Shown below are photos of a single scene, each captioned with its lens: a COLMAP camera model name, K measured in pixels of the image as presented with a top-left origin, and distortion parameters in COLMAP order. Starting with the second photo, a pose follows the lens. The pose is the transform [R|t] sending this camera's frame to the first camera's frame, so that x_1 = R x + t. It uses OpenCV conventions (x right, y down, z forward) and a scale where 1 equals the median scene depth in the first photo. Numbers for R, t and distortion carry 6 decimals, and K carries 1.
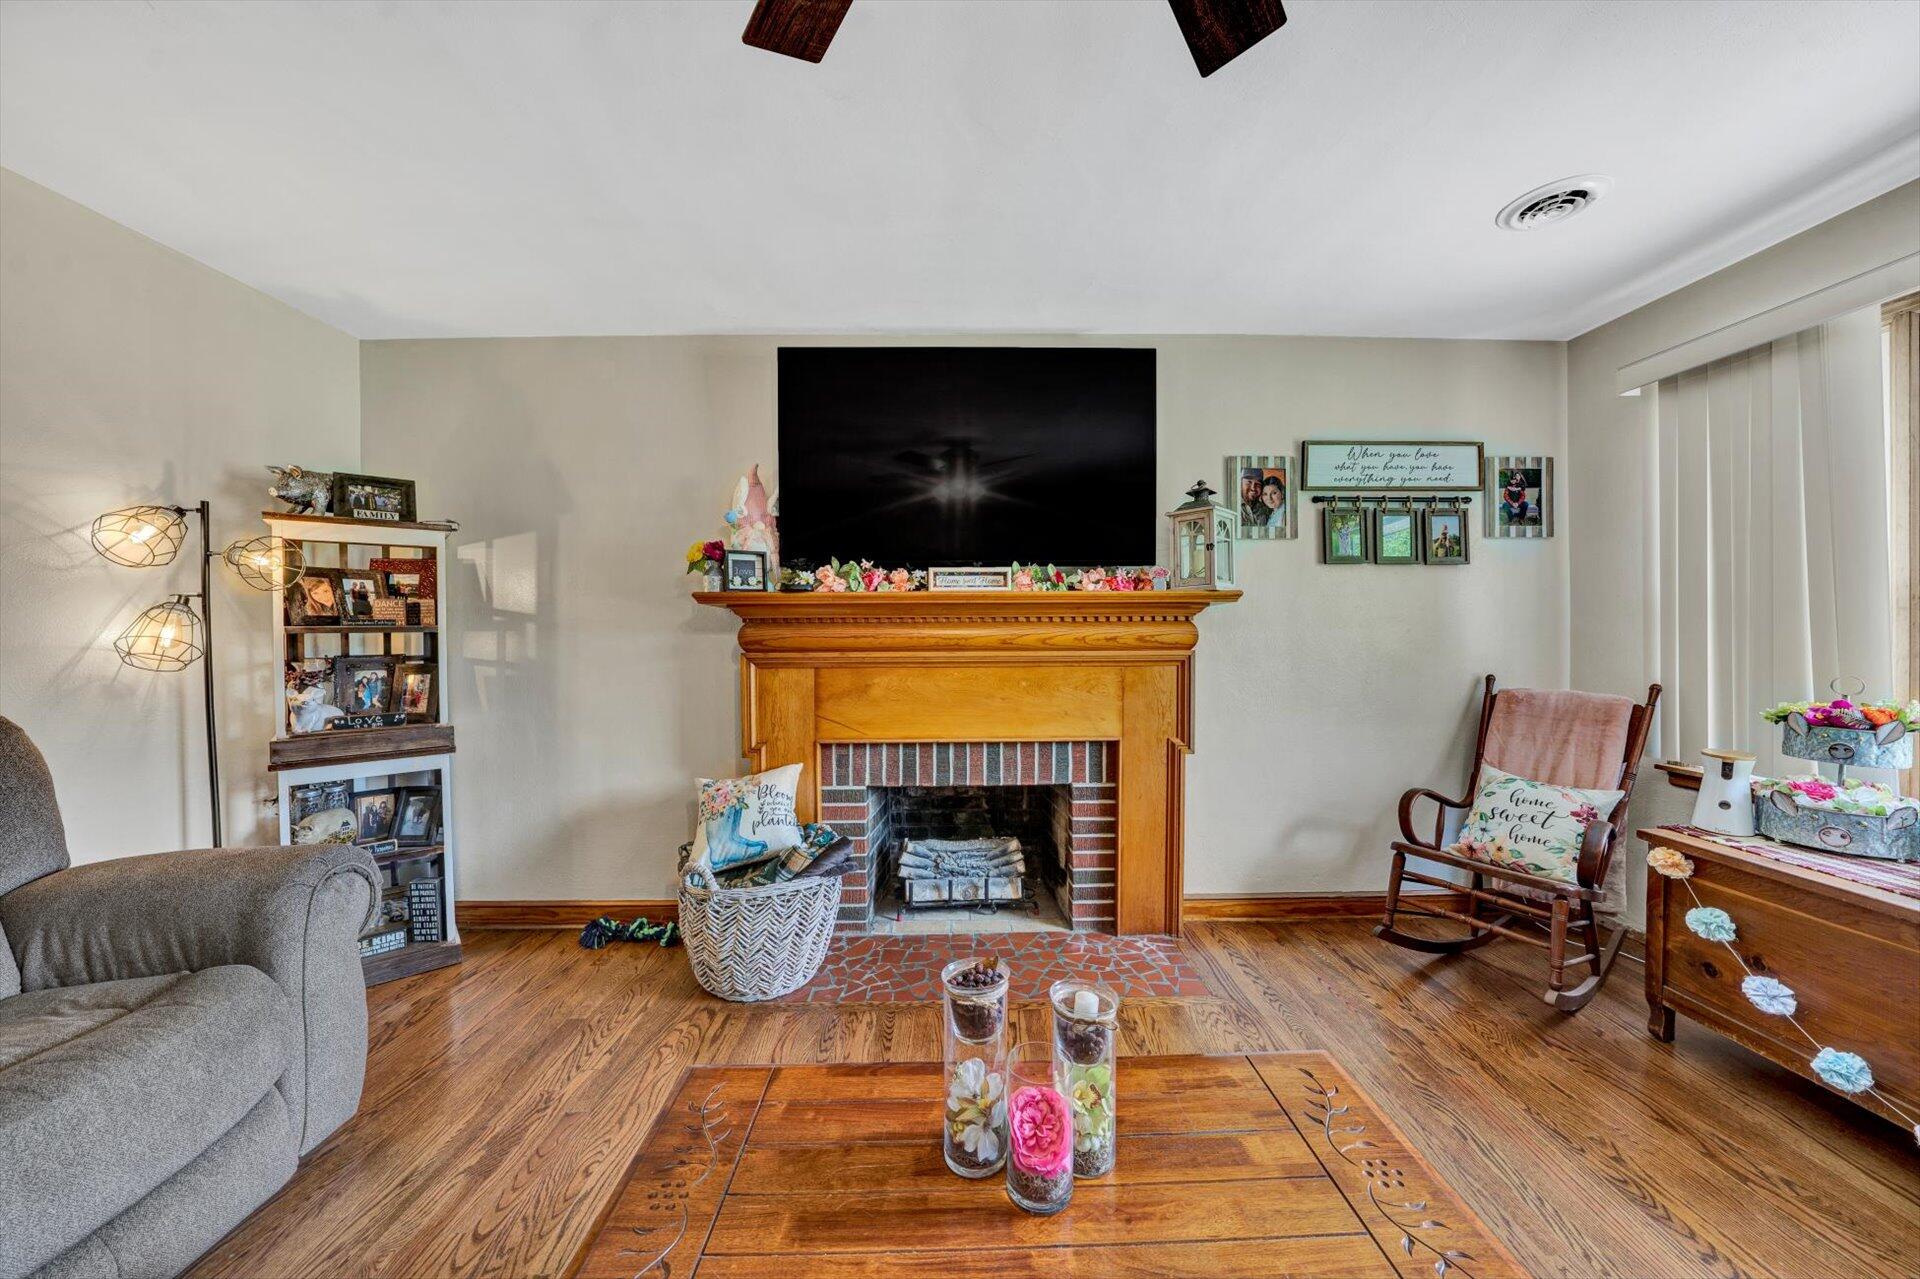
lens RADIAL K [[659.9, 0, 957.5], [0, 659.9, 636.3], [0, 0, 1]] dist [-0.019132, 0.000421]
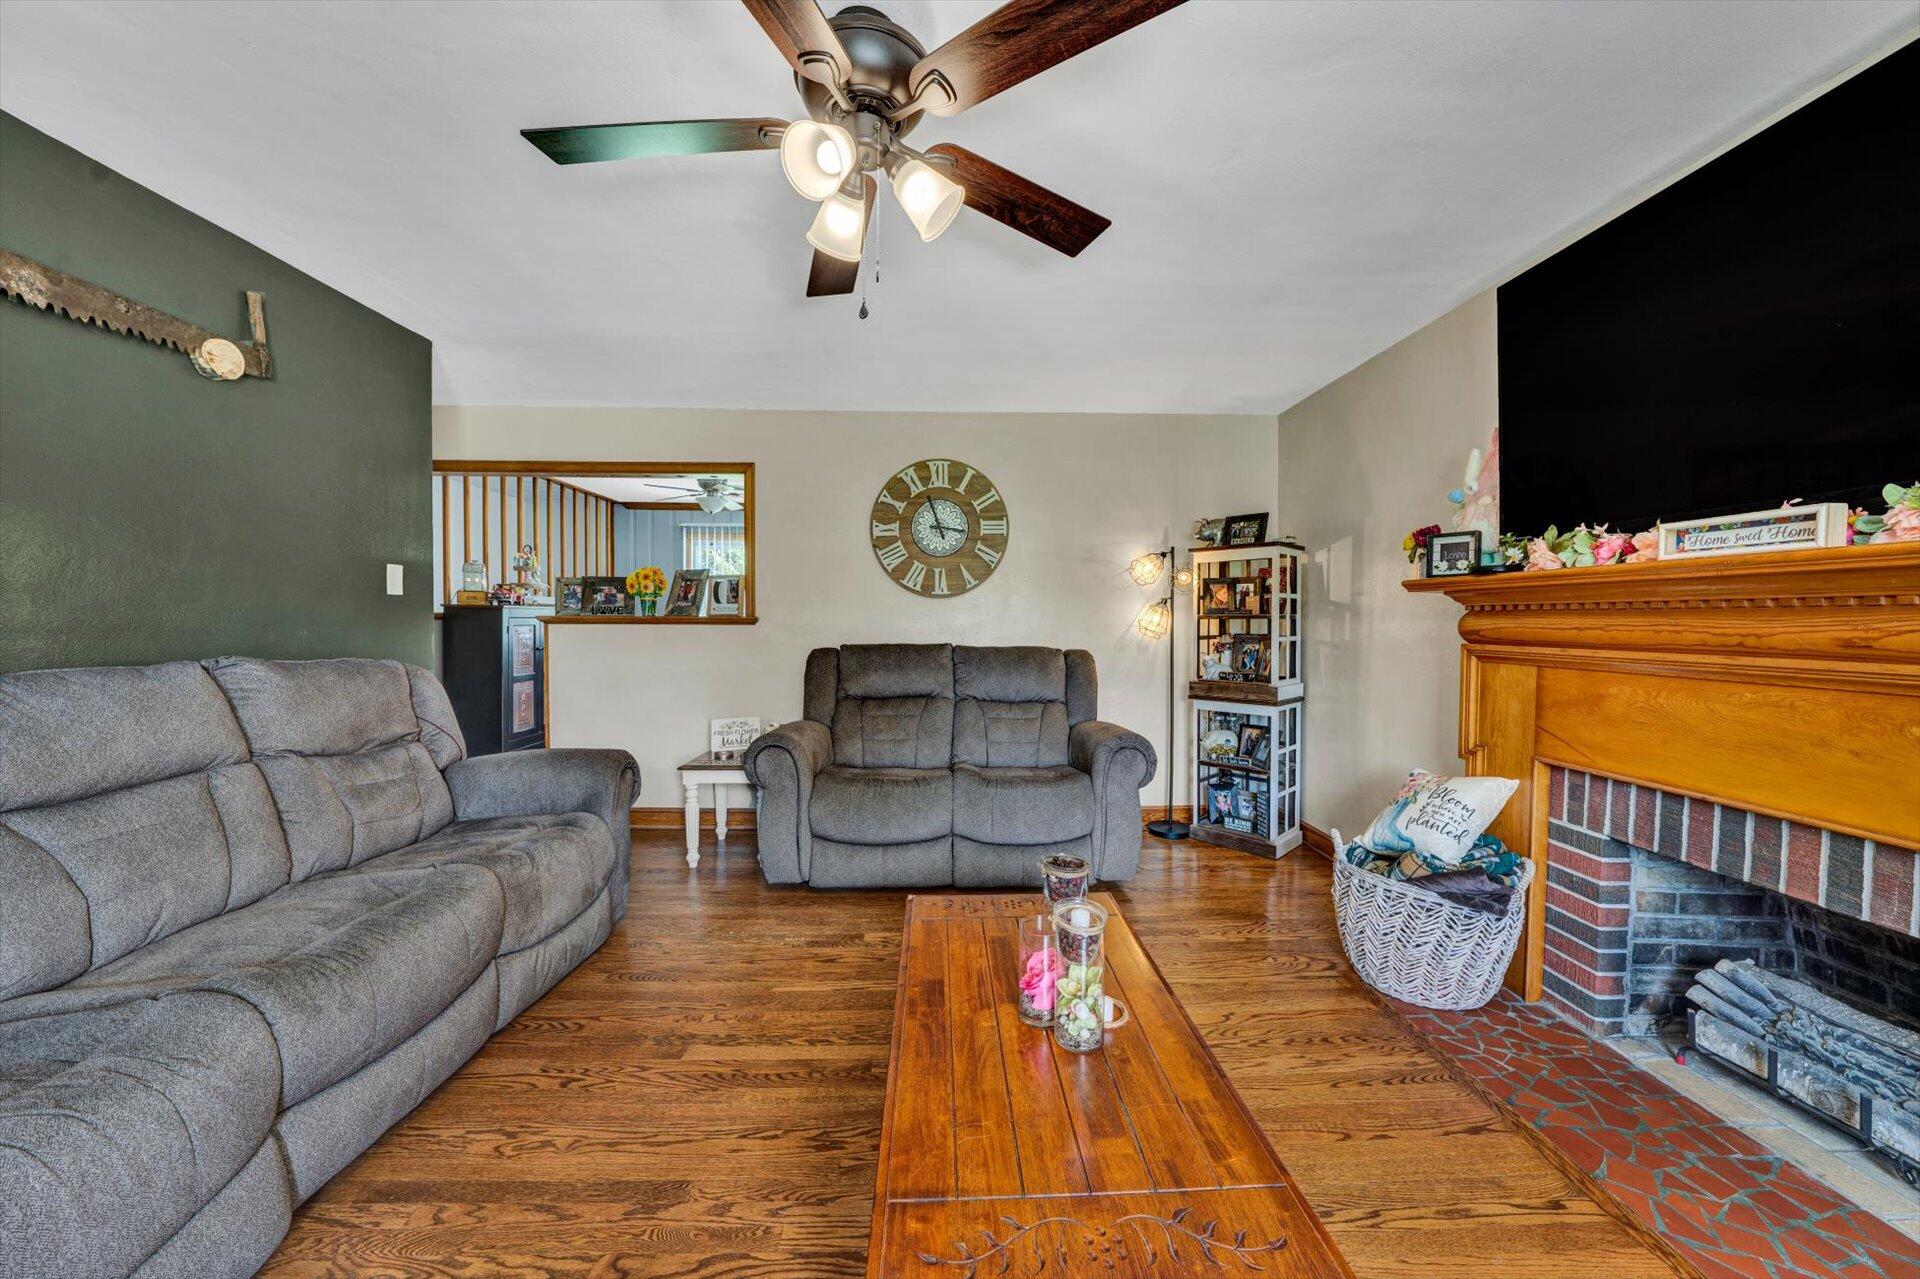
lens RADIAL K [[659.9, 0, 952.2], [0, 659.9, 634.7], [0, 0, 1]] dist [-0.019132, 0.000421]
pose [[0.008743, 0.030046, -0.999510, 0.569406], [-0.008111, 0.999518, 0.029976, -0.008182], [0.999929, 0.007845, 0.008983, 0.283719]]
